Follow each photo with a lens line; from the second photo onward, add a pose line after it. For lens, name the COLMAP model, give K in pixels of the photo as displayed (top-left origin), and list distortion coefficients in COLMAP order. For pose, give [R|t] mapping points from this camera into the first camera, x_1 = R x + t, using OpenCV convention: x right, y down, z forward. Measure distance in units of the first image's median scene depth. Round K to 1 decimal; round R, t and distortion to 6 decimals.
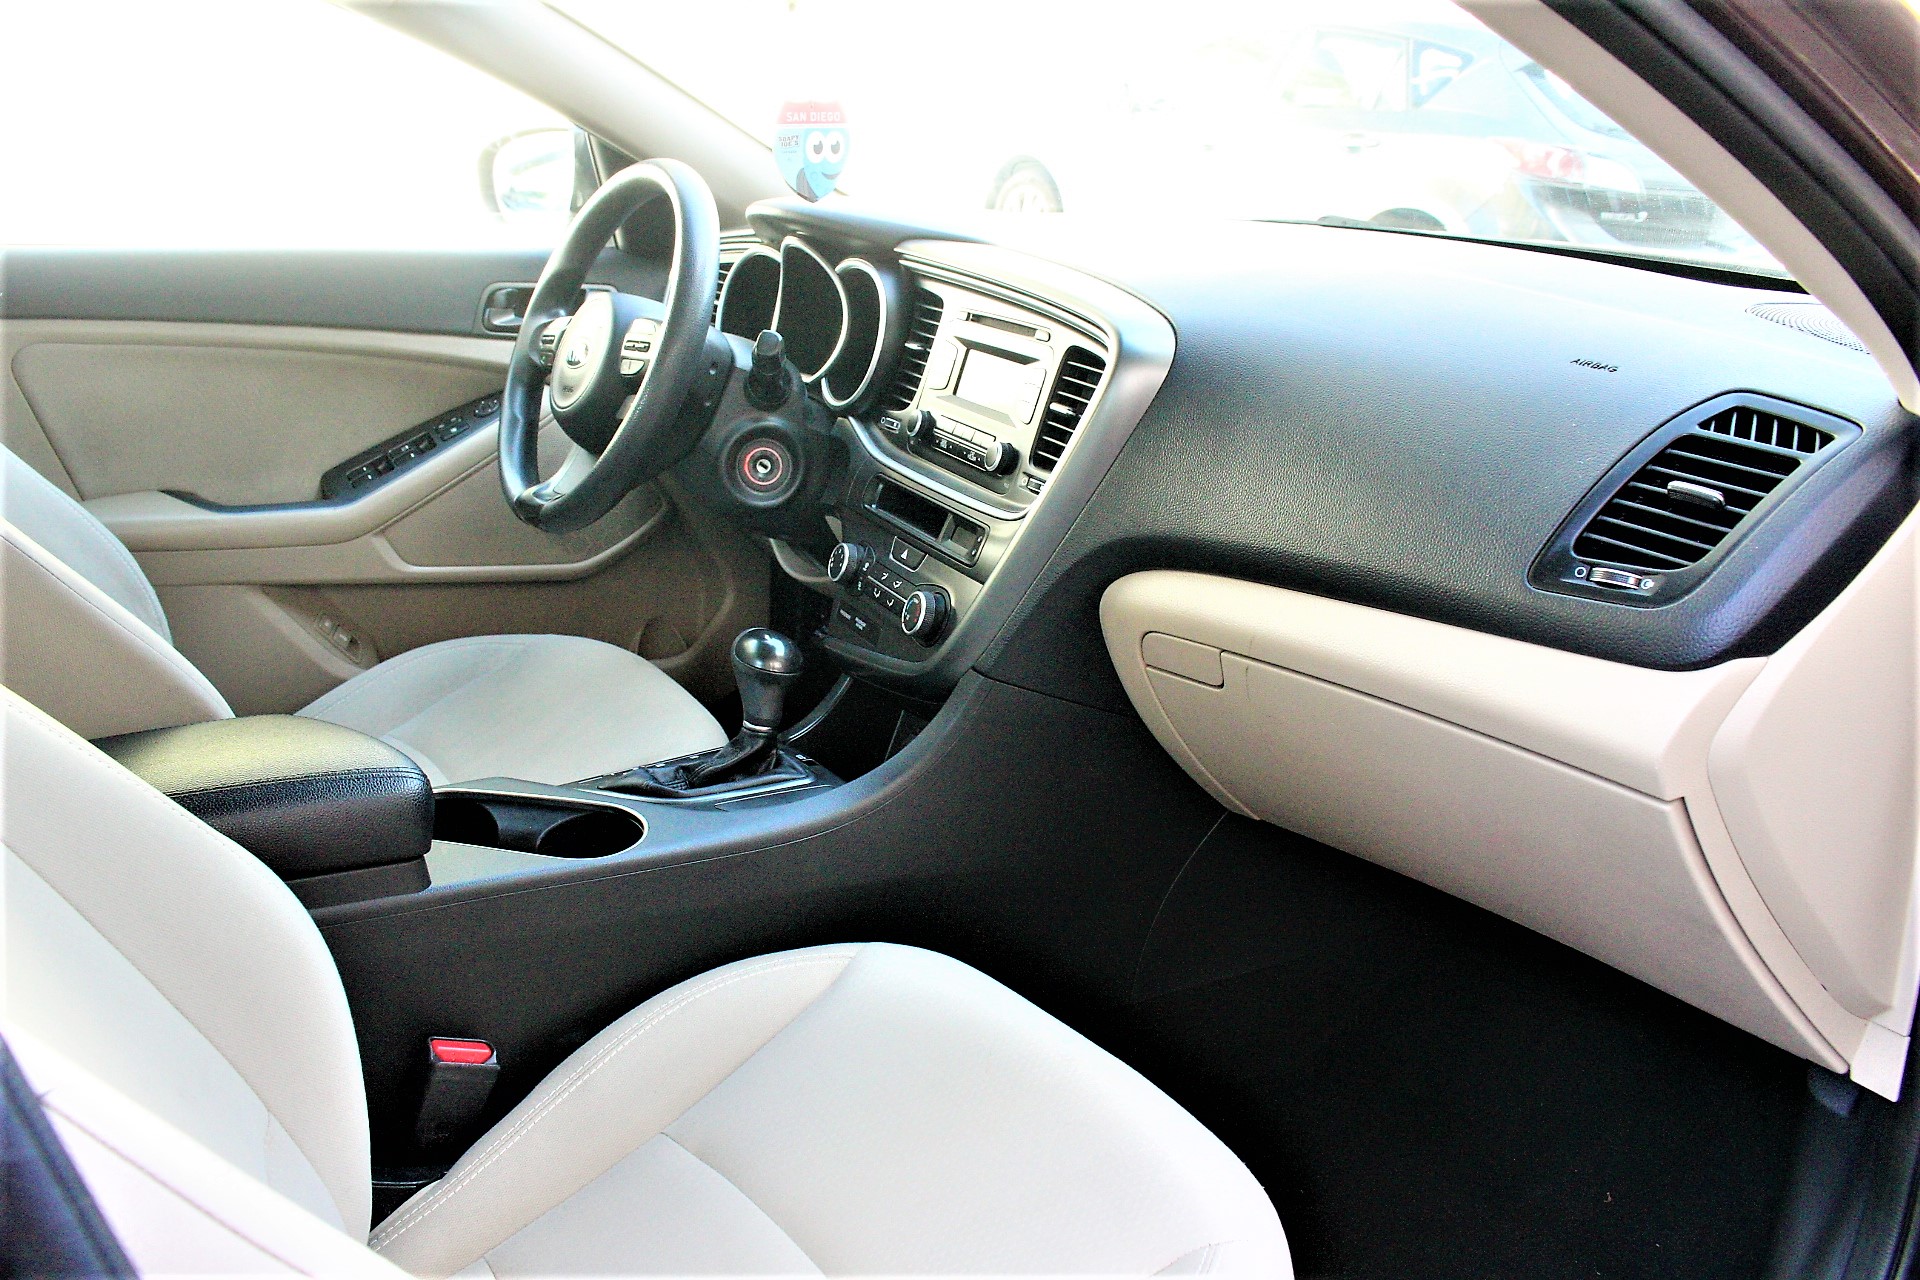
lens RADIAL K [[1611.6, 0, 942.7], [0, 1611.6, 645.4], [0, 0, 1]] dist [-0.155165, 0.143686]
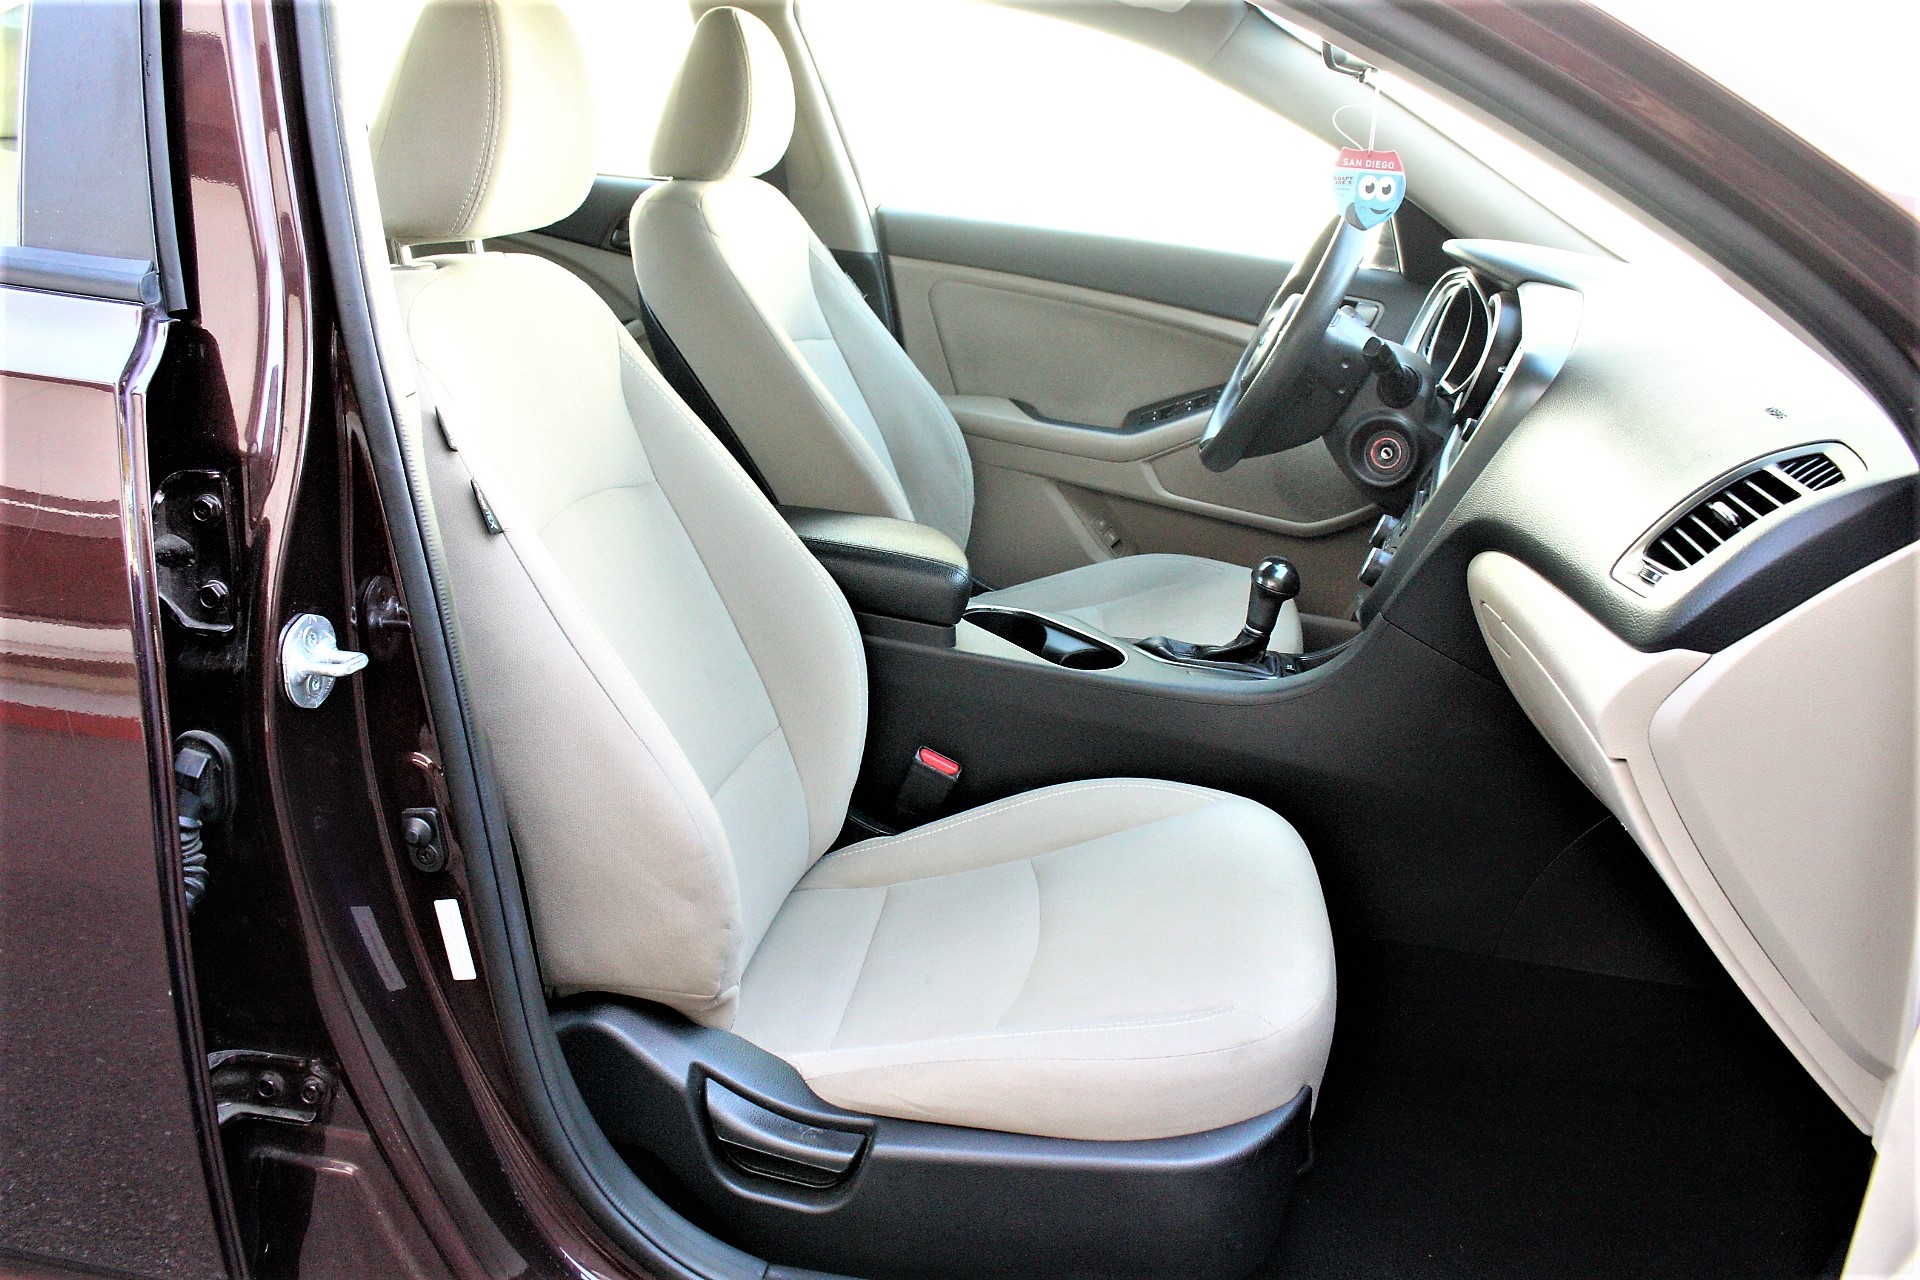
lens RADIAL K [[1611.6, 0, 942.7], [0, 1611.6, 645.4], [0, 0, 1]] dist [-0.155165, 0.143686]
pose [[0.743440, 0.242140, -0.623430, 0.402822], [-0.259383, 0.963589, 0.064944, 0.034585], [0.616455, 0.113425, 0.779177, -0.115397]]
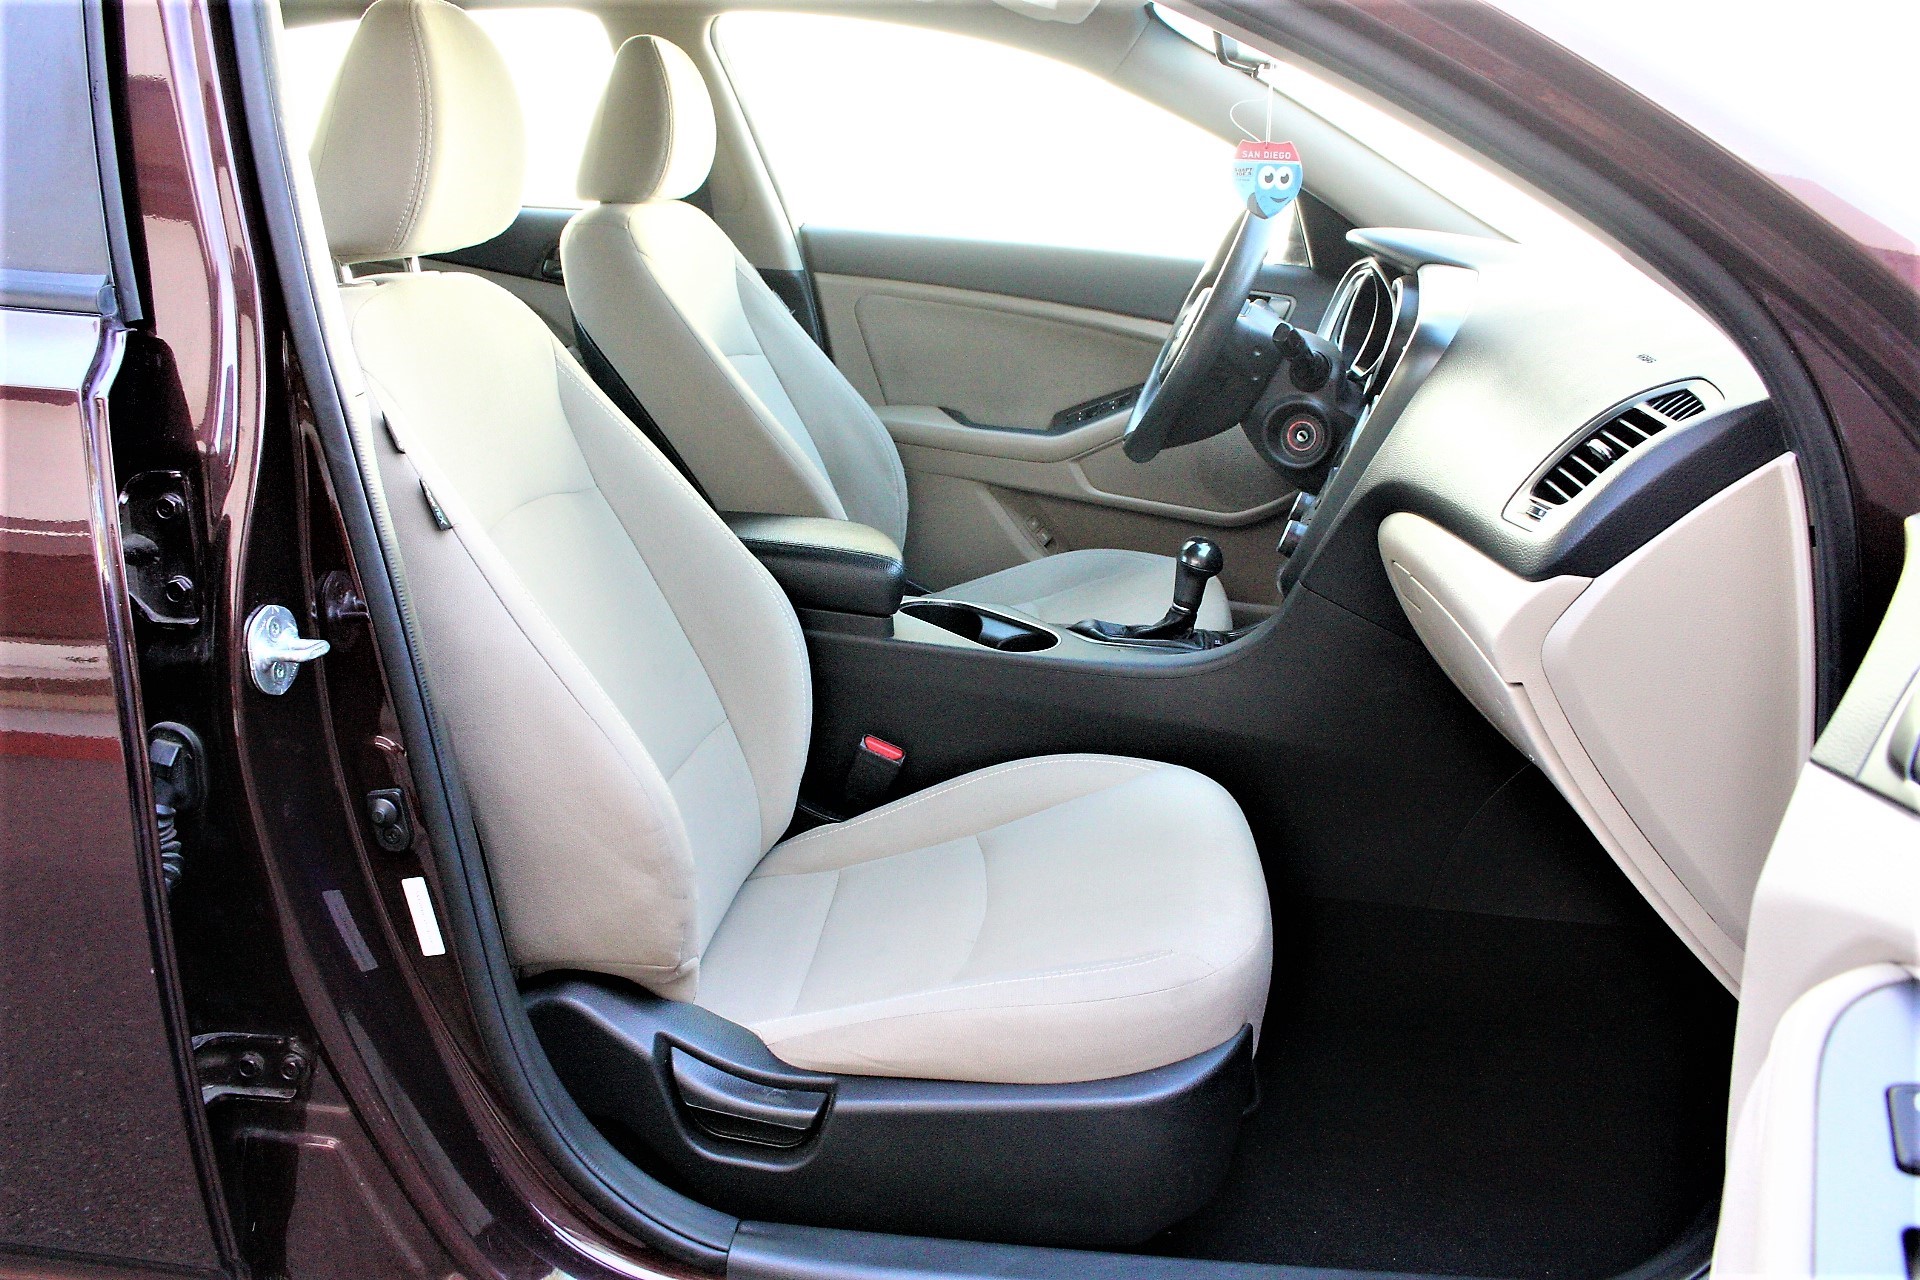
lens RADIAL K [[1611.6, 0, 942.7], [0, 1611.6, 645.4], [0, 0, 1]] dist [-0.155165, 0.143686]
pose [[0.773705, 0.191189, -0.604010, 0.435506], [-0.211809, 0.976580, 0.037802, 0.057792], [0.597091, 0.098687, 0.796080, -0.135591]]
